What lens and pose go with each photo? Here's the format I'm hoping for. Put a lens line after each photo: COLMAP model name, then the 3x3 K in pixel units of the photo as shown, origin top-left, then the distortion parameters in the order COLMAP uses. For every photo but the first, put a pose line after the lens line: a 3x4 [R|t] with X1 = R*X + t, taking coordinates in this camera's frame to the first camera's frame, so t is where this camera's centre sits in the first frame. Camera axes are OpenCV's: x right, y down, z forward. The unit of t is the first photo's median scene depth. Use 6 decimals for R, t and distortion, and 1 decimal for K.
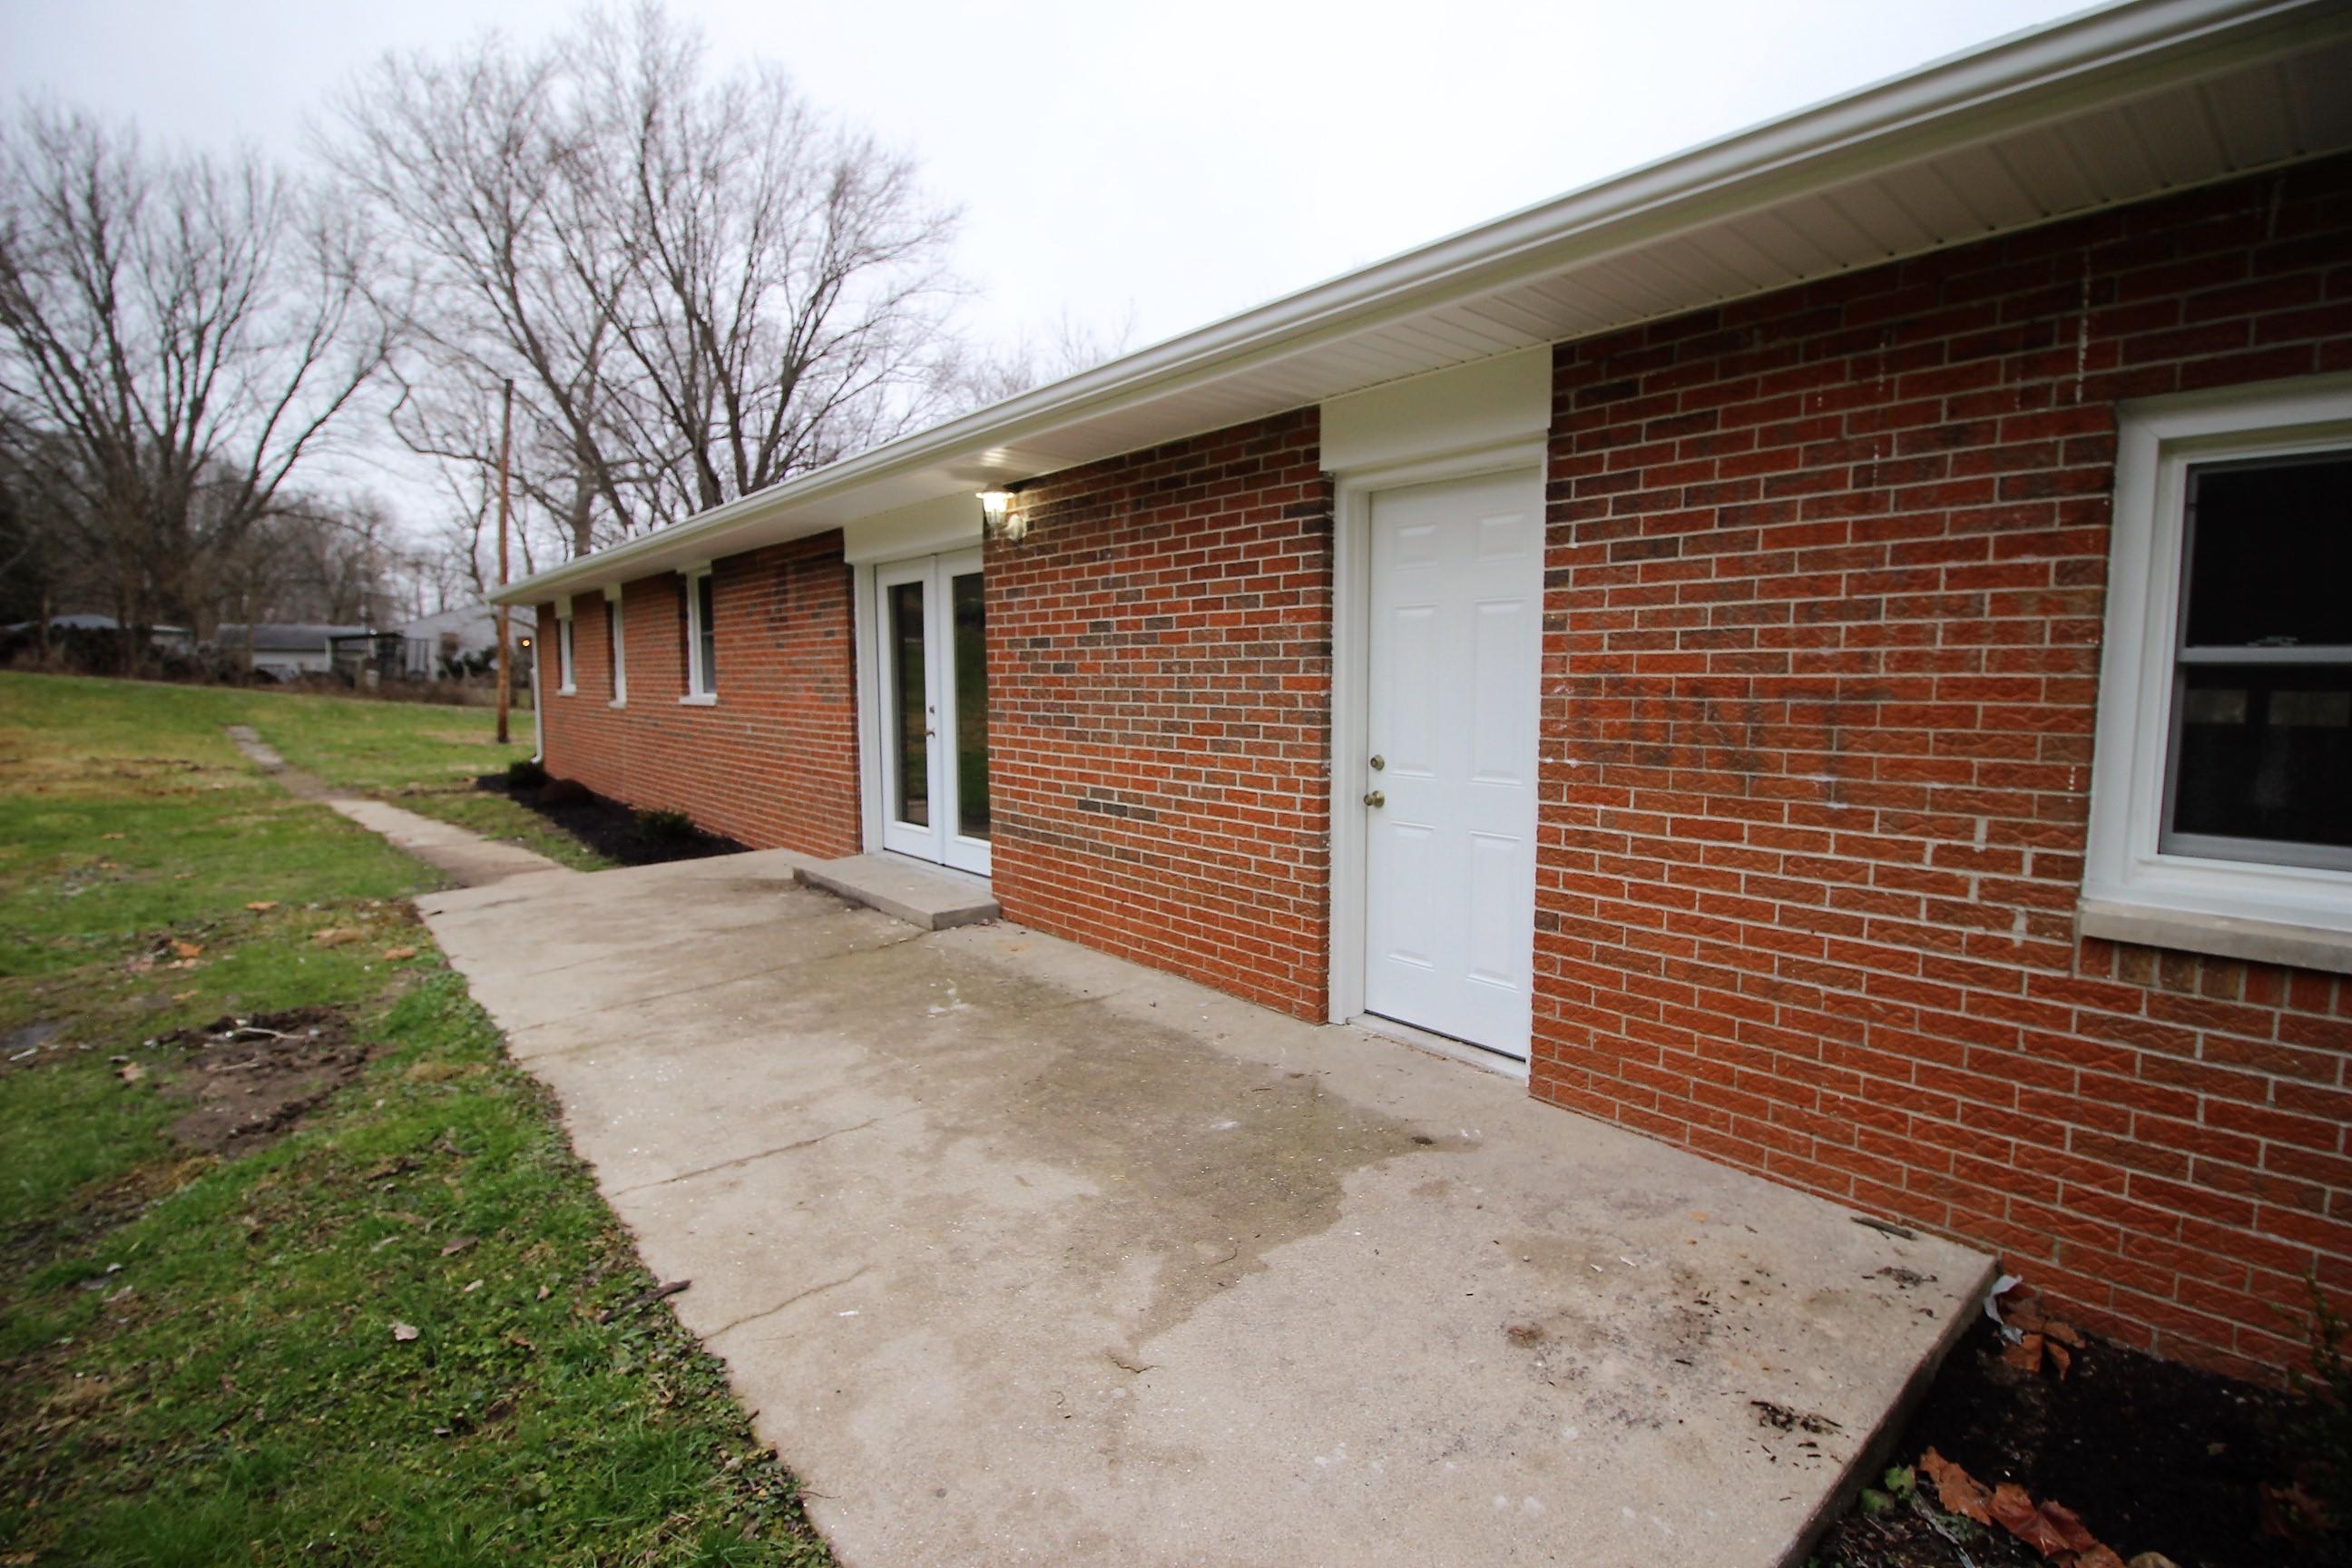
lens RADIAL K [[1081.0, 0, 1190.1], [0, 1081.0, 778.2], [0, 0, 1]] dist [-0.002717, -0.010891]
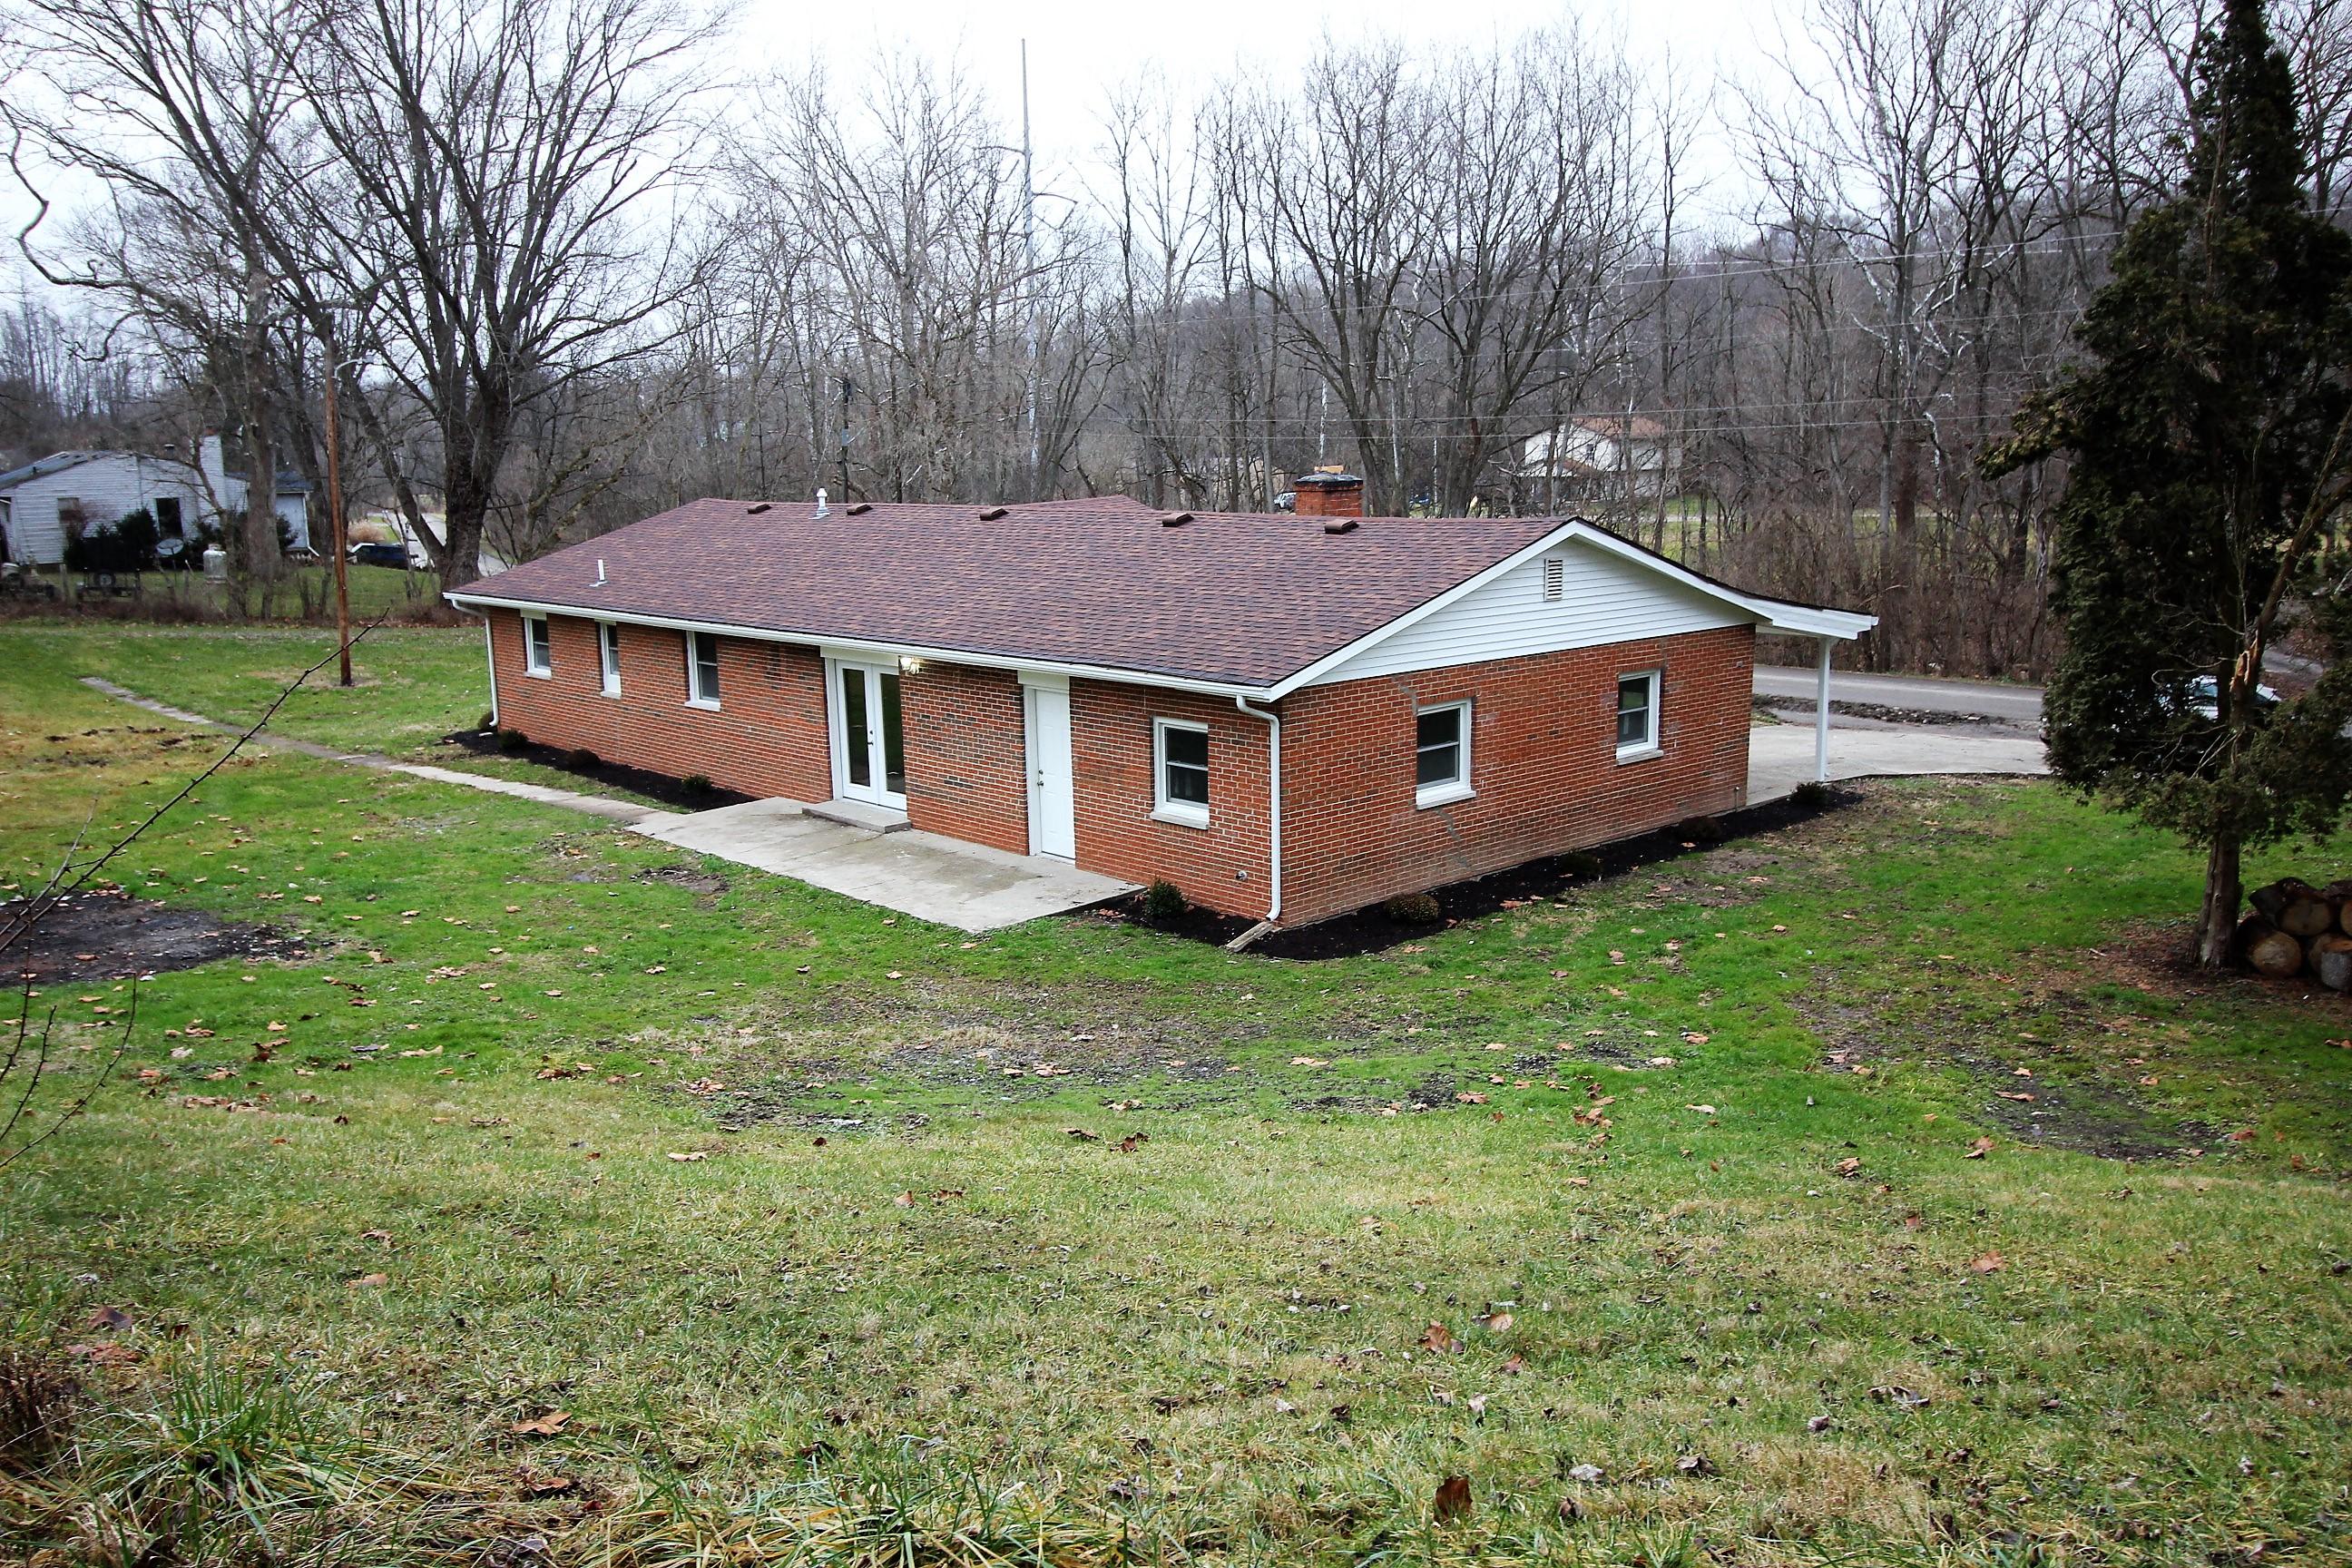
lens RADIAL K [[1843.1, 0, 1172.4], [0, 1843.1, 786.6], [0, 0, 1]] dist [0.009373, -0.004418]
pose [[0.998868, -0.027045, 0.039135, 0.238763], [0.023299, 0.995374, 0.093206, -0.322593], [-0.041475, -0.092188, 0.994877, -3.026239]]
